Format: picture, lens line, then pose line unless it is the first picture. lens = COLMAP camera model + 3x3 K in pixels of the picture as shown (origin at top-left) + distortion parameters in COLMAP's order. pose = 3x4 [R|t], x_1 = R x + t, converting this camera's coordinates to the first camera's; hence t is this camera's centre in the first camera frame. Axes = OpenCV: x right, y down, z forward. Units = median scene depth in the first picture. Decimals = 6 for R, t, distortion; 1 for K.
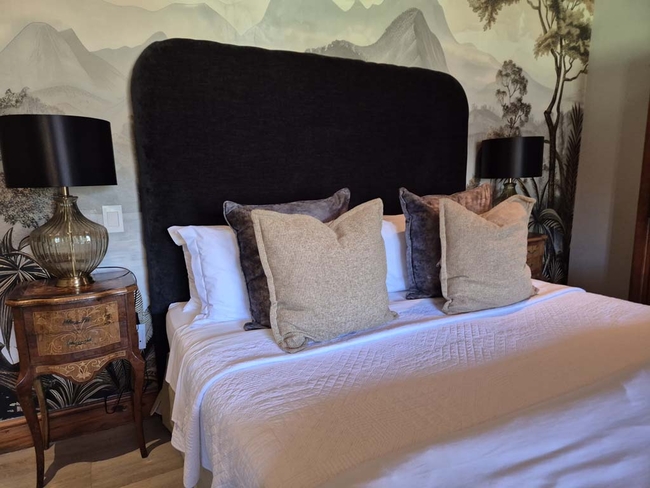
lens RADIAL K [[426.9, 0, 325.0], [0, 426.9, 244.0], [0, 0, 1]] dist [0.095226, -0.070728]
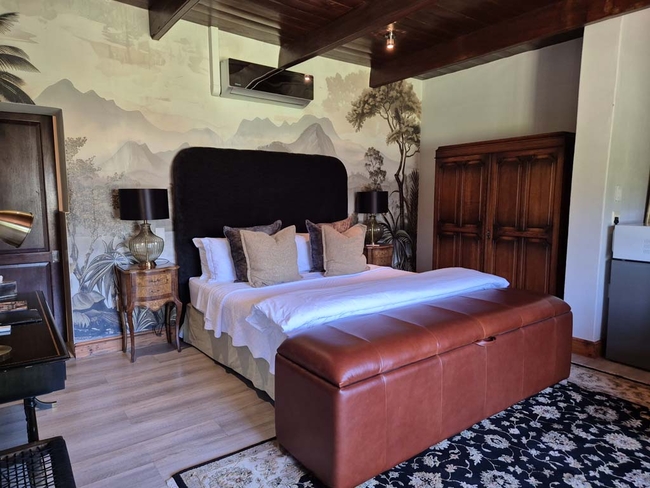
lens RADIAL K [[426.9, 0, 325.0], [0, 426.9, 244.0], [0, 0, 1]] dist [0.095226, -0.070728]
pose [[0.989652, -0.003777, 0.143439, -0.022599], [0.010819, 0.998772, -0.048348, 0.065591], [-0.143080, 0.049399, 0.988477, -0.790079]]
